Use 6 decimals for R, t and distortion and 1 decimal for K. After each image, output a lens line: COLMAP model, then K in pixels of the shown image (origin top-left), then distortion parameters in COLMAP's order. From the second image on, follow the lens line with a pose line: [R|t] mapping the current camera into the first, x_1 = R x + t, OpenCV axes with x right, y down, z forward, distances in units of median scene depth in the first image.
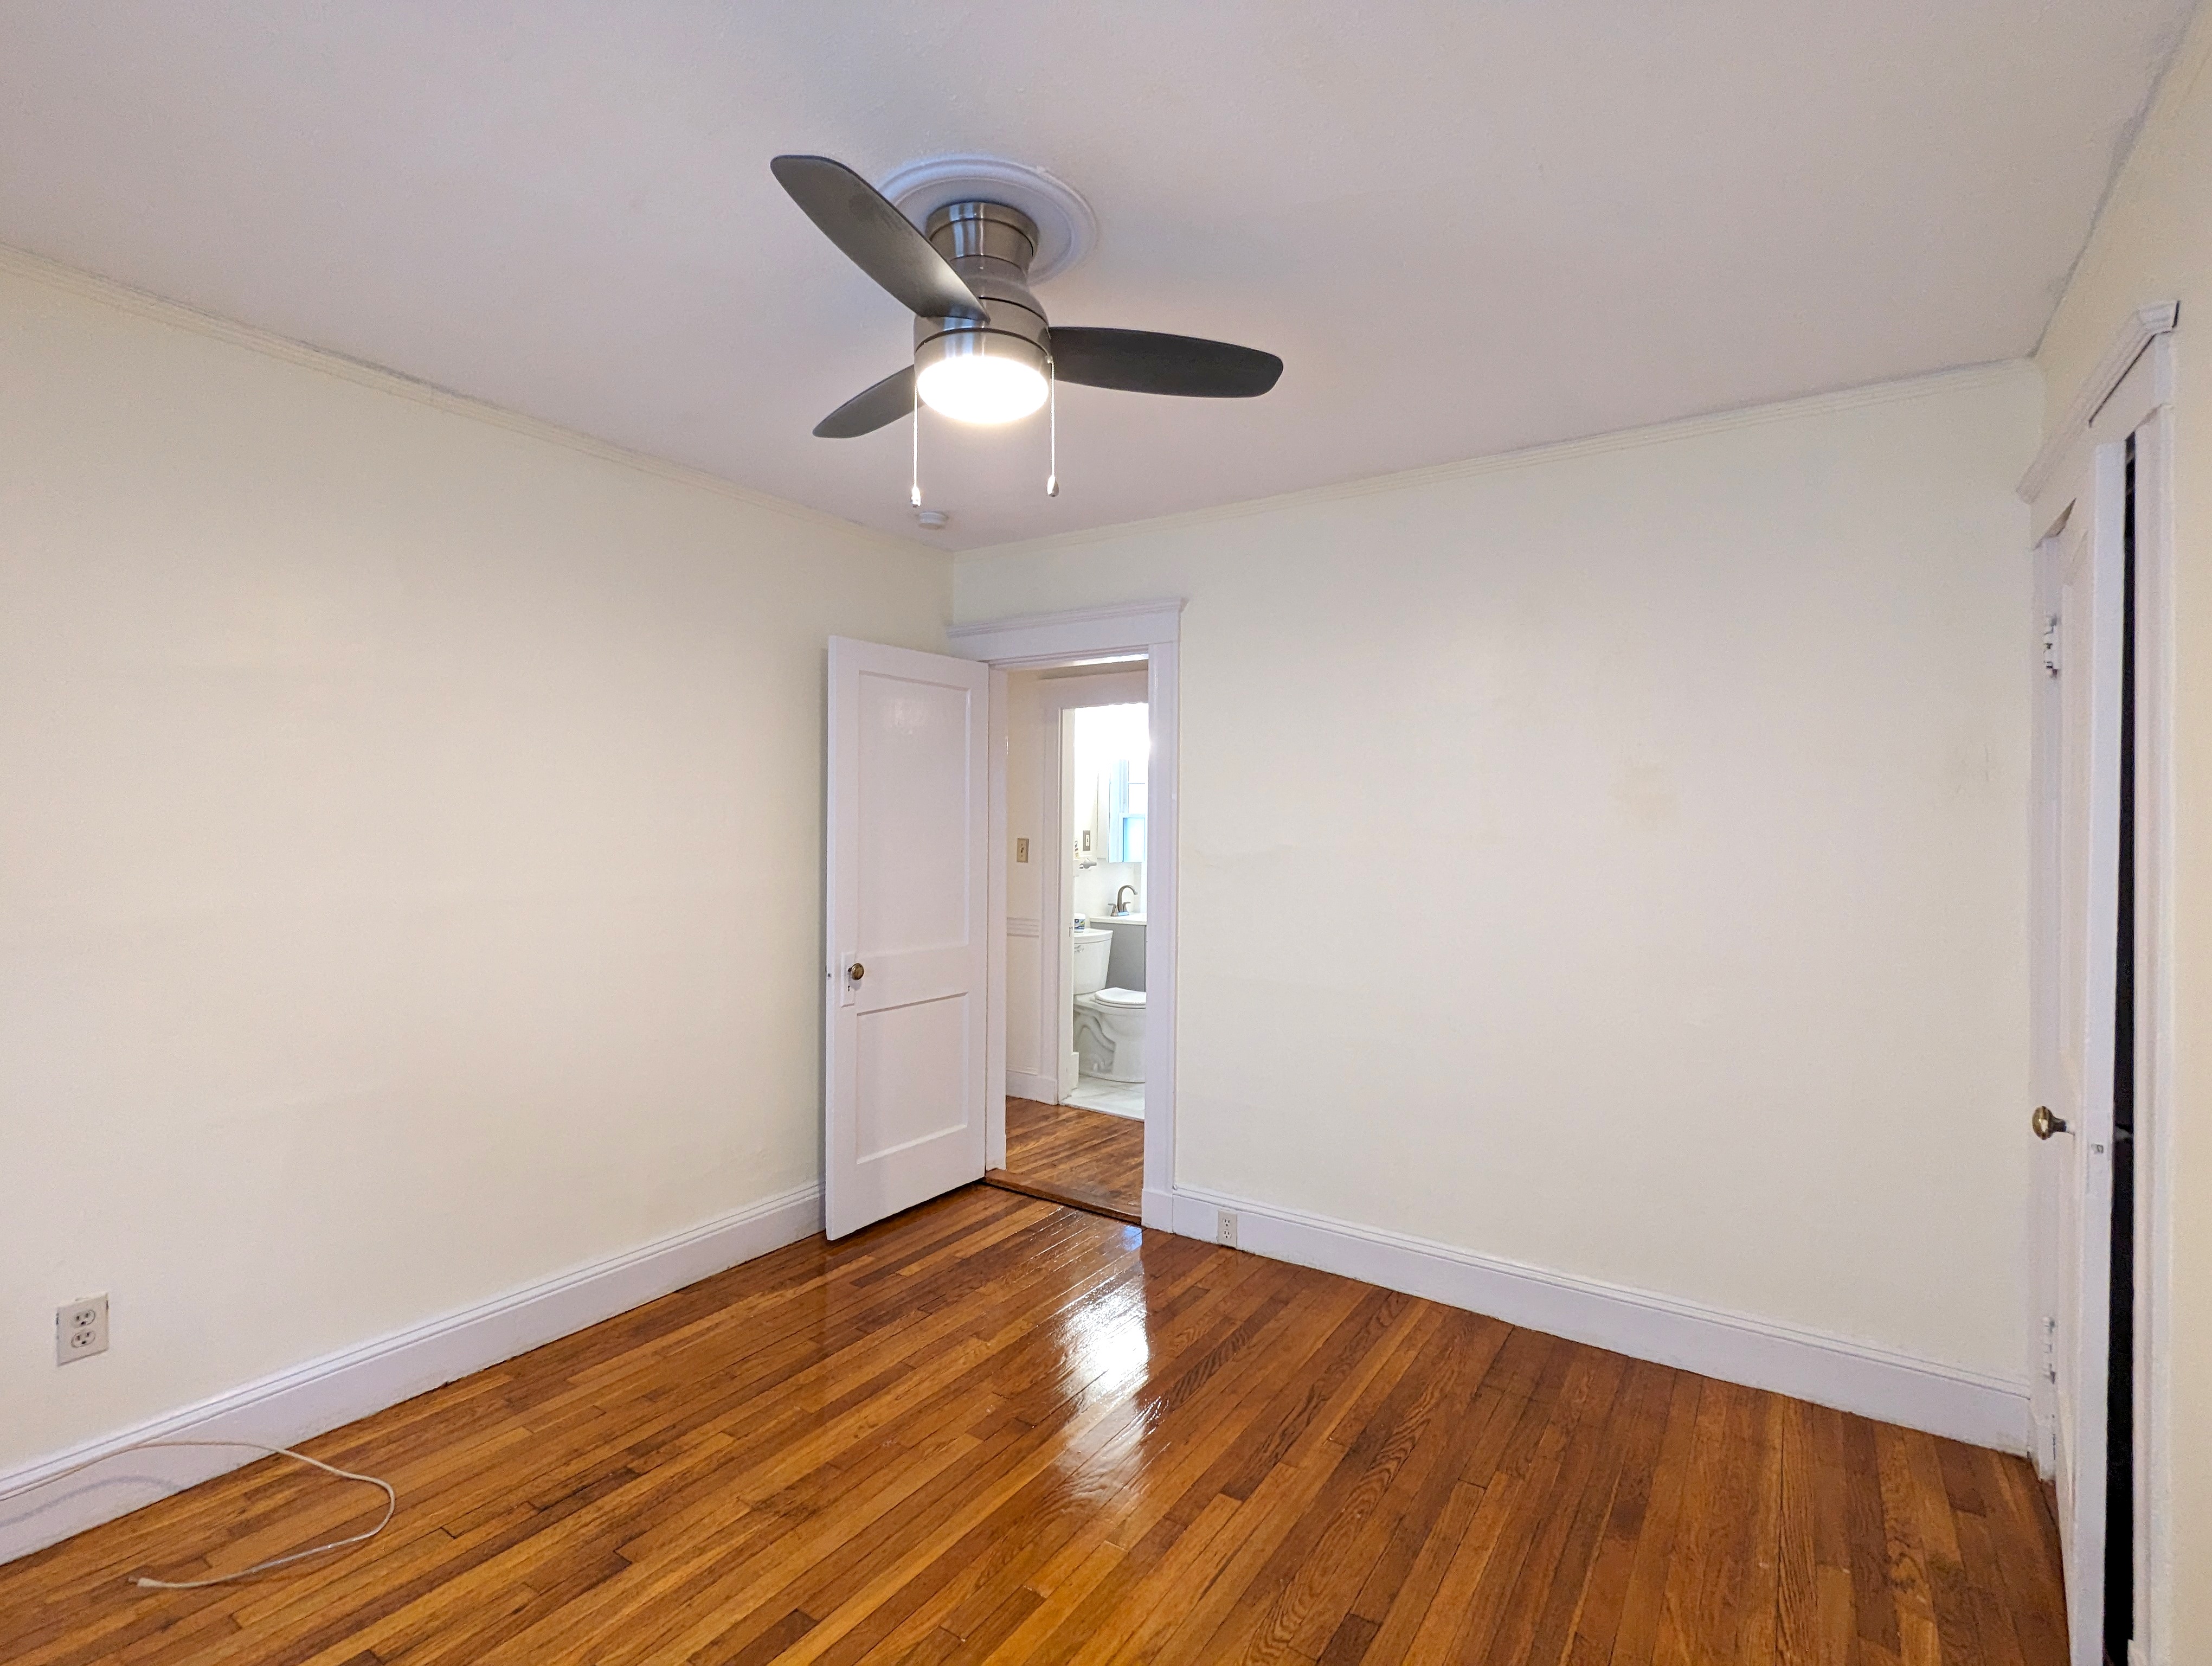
lens RADIAL K [[1049.9, 0, 1103.7], [0, 1049.9, 828.7], [0, 0, 1]] dist [0.000524, -0.000560]
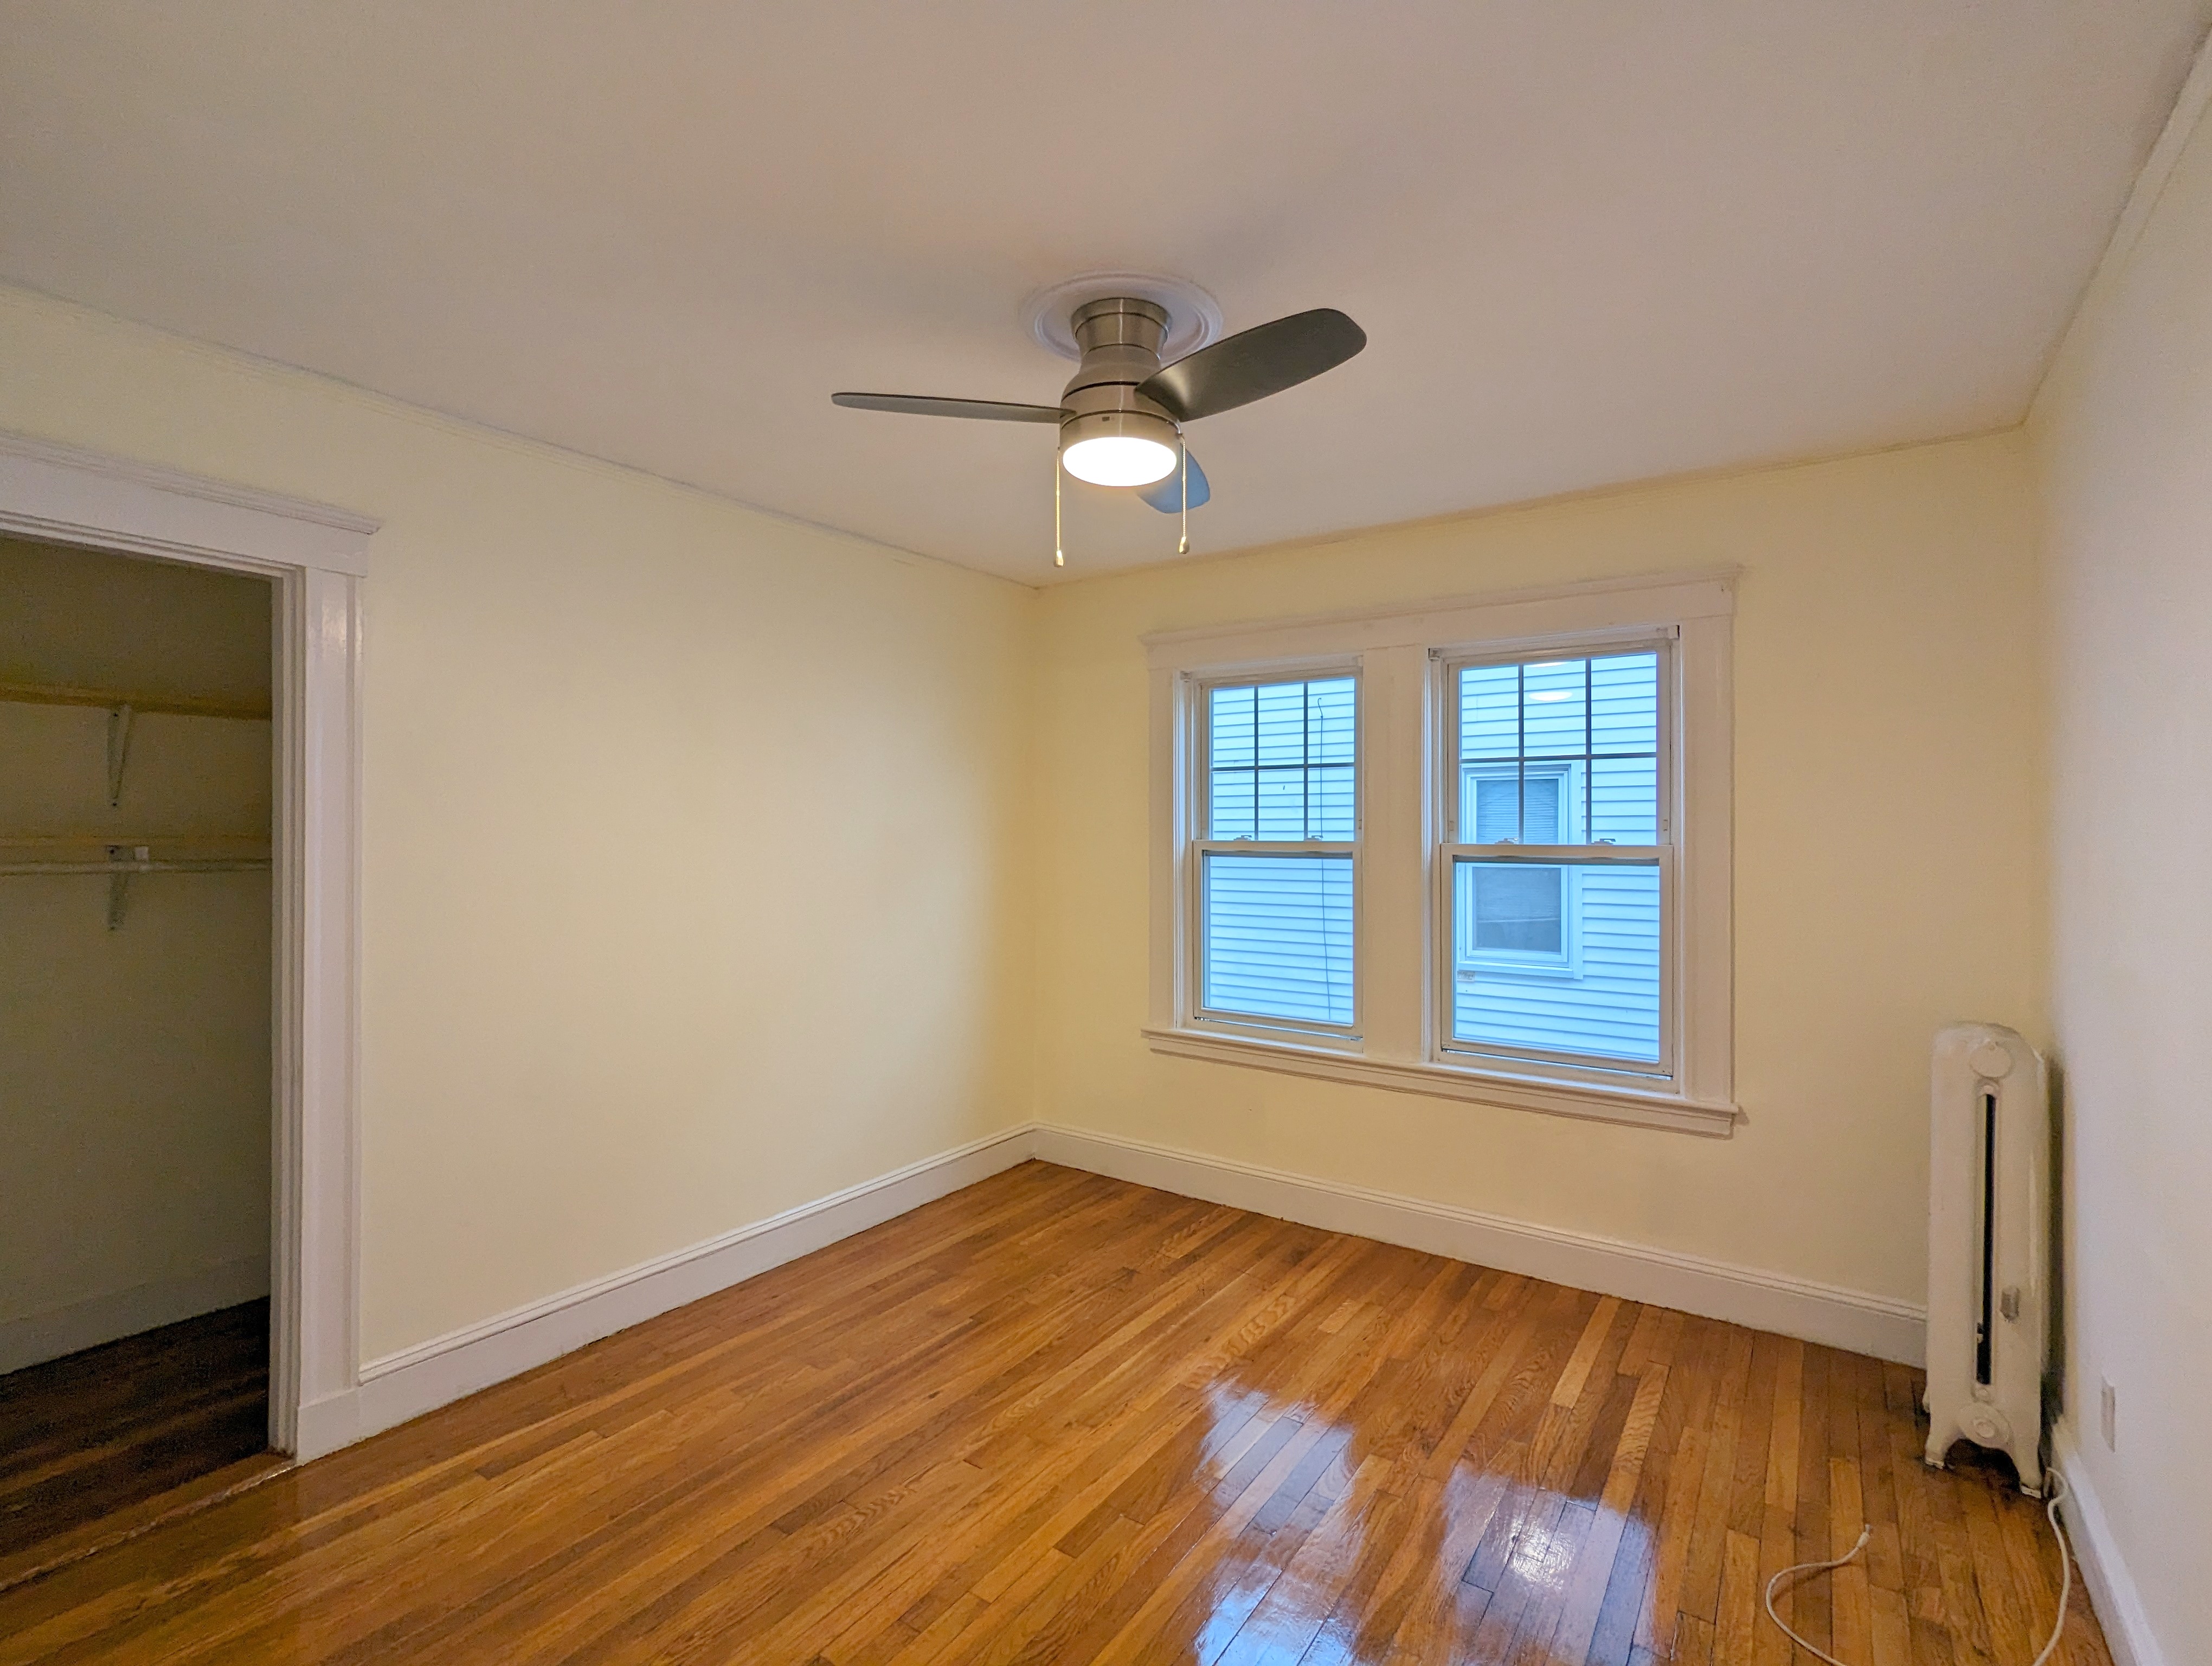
lens RADIAL K [[1049.9, 0, 1103.7], [0, 1049.9, 828.7], [0, 0, 1]] dist [0.000524, -0.000560]
pose [[-0.999811, -0.008419, 0.017547, -0.110256], [-0.008418, 0.999965, 0.000145, -0.020769], [-0.017547, -0.000003, -0.999846, 1.926409]]
